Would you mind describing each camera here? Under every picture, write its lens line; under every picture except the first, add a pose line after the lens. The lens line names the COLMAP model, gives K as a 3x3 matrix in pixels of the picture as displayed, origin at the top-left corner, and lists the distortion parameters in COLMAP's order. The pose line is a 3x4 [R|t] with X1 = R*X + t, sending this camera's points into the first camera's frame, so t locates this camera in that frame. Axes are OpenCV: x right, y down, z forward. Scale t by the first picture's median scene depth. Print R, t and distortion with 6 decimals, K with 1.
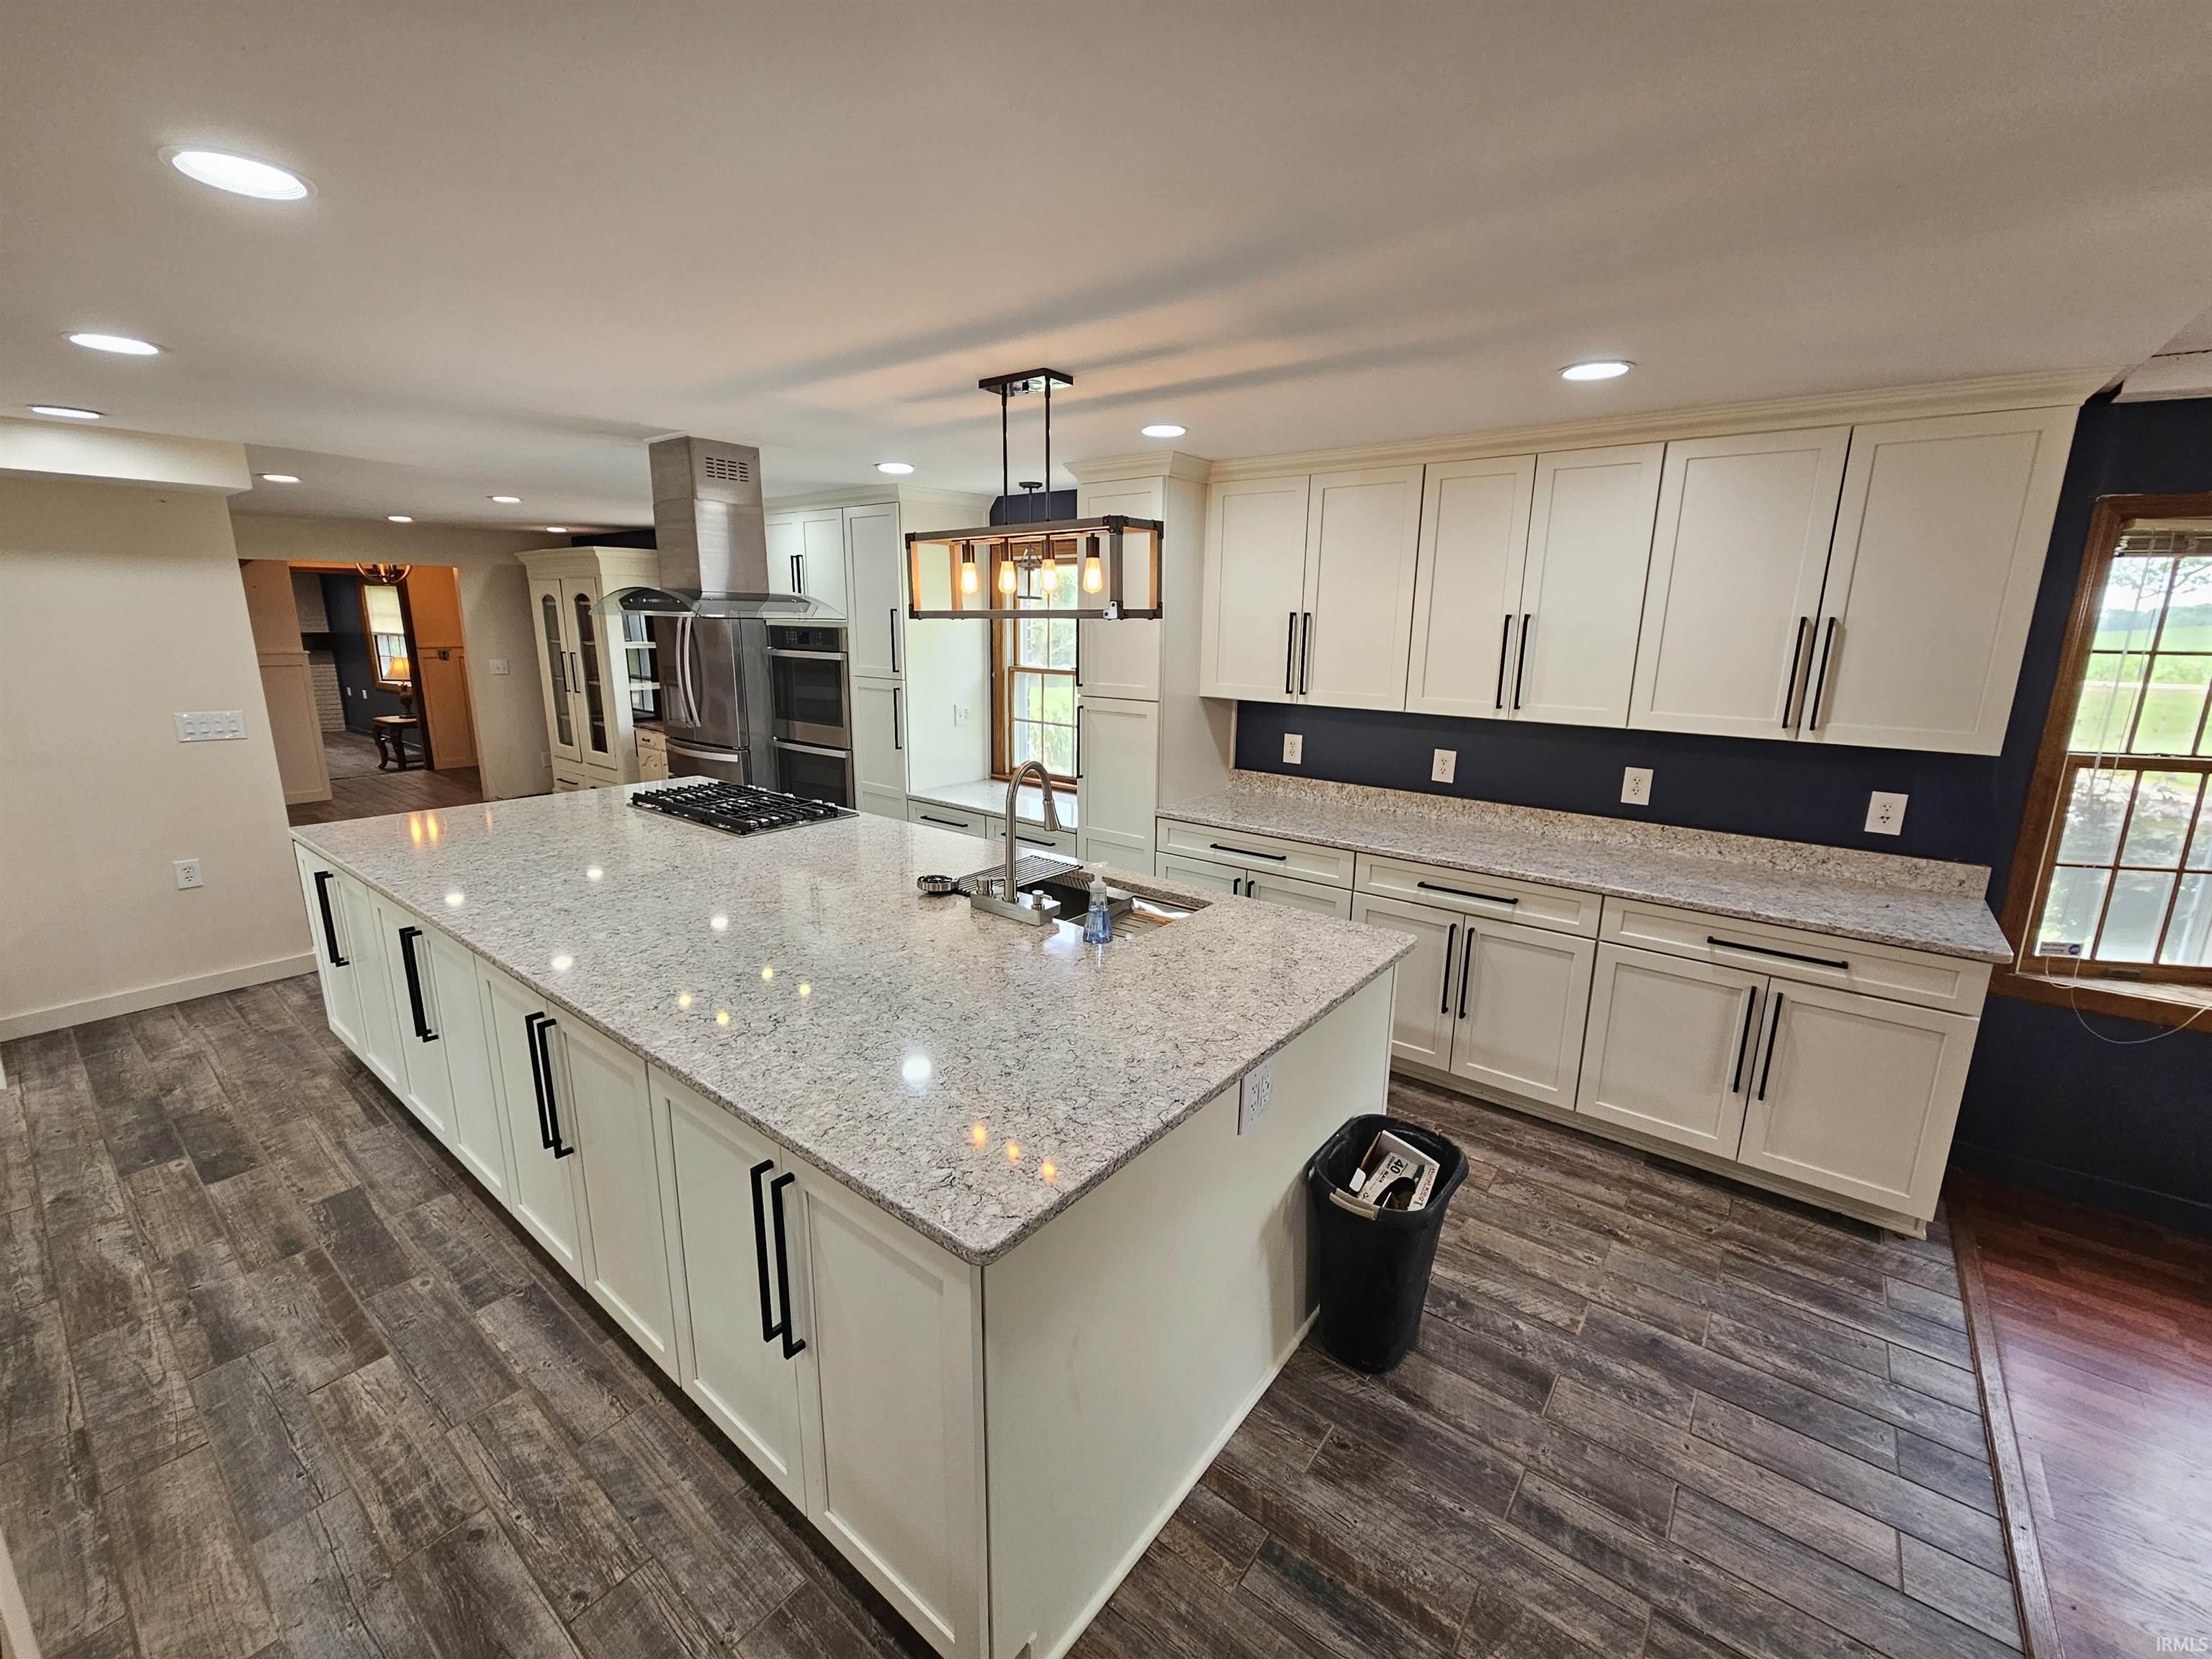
lens RADIAL K [[913.0, 0, 1108.6], [0, 913.0, 827.2], [0, 0, 1]] dist [0.004579, -0.001138]
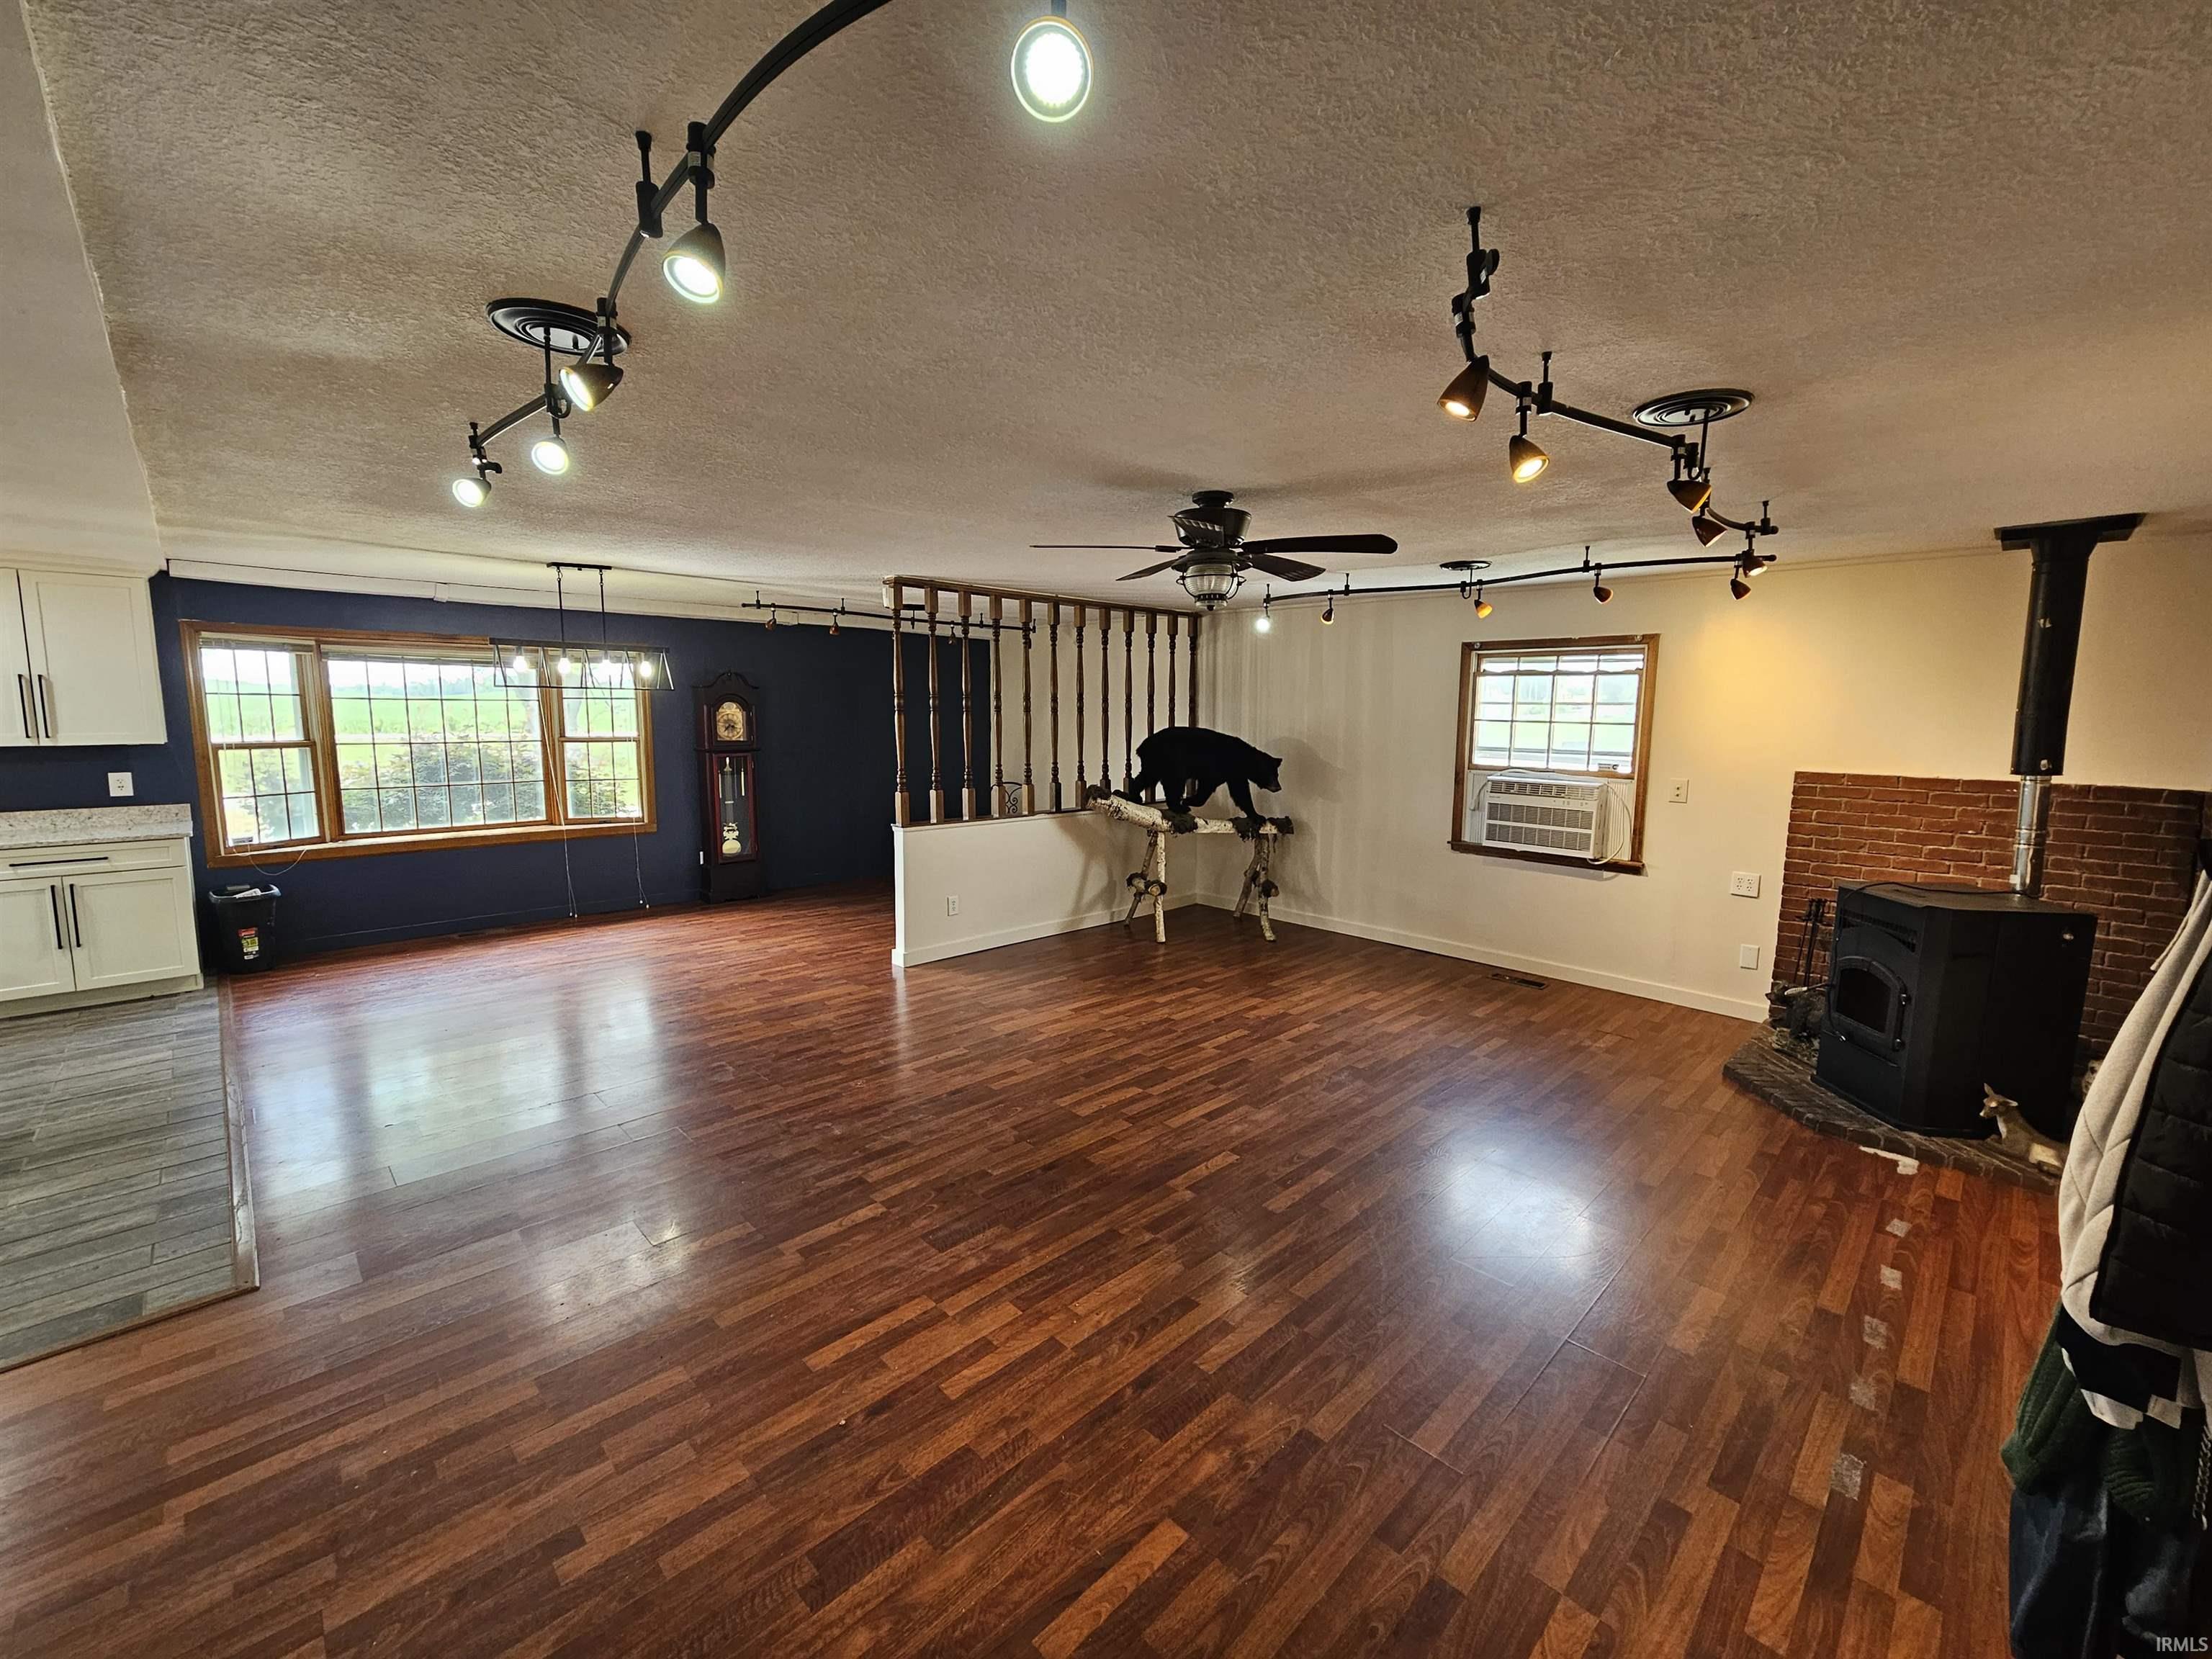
lens RADIAL K [[913.0, 0, 1102.0], [0, 913.0, 819.6], [0, 0, 1]] dist [0.004579, -0.001138]
pose [[0.134603, -0.130426, 0.982279, -0.683156], [0.214492, 0.971632, 0.099621, 0.297581], [-0.967406, 0.197282, 0.158760, -1.168261]]
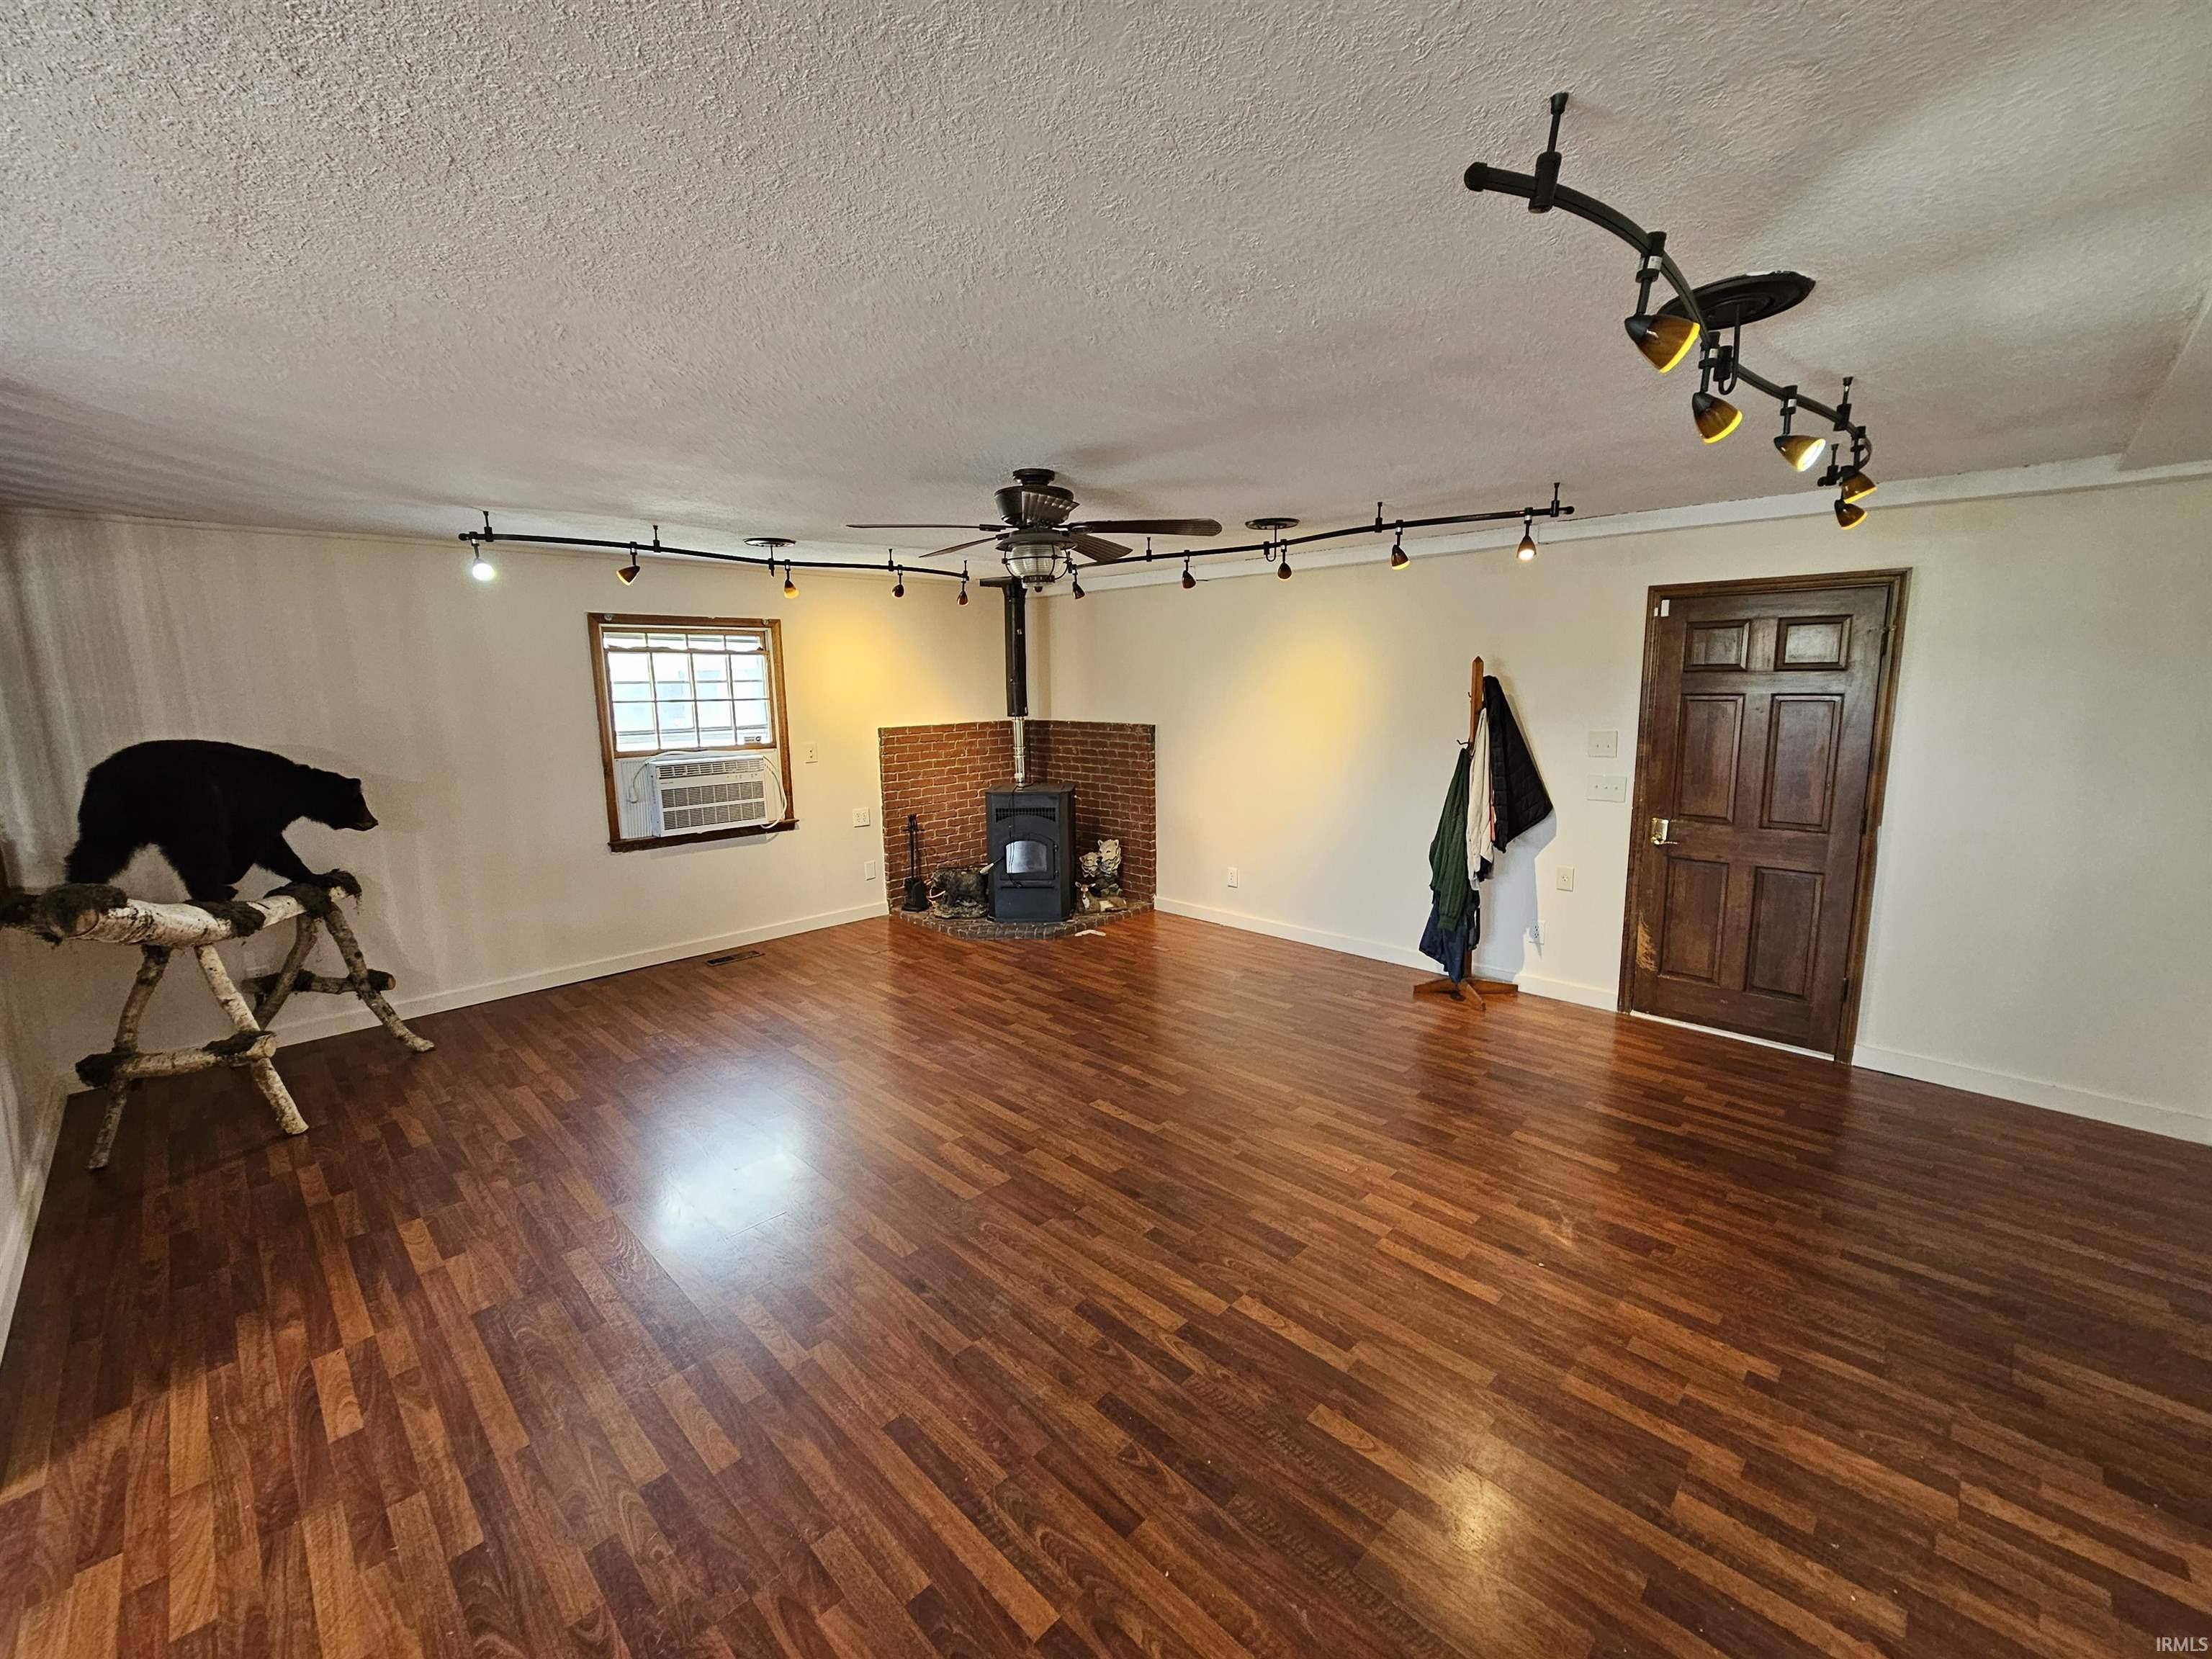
lens RADIAL K [[913.0, 0, 1123.1], [0, 913.0, 818.8], [0, 0, 1]] dist [0.004579, -0.001138]
pose [[-0.994504, -0.012253, 0.103977, 0.299049], [0.027747, 0.926769, 0.374605, 0.018359], [-0.100953, 0.375431, -0.921336, -0.004754]]
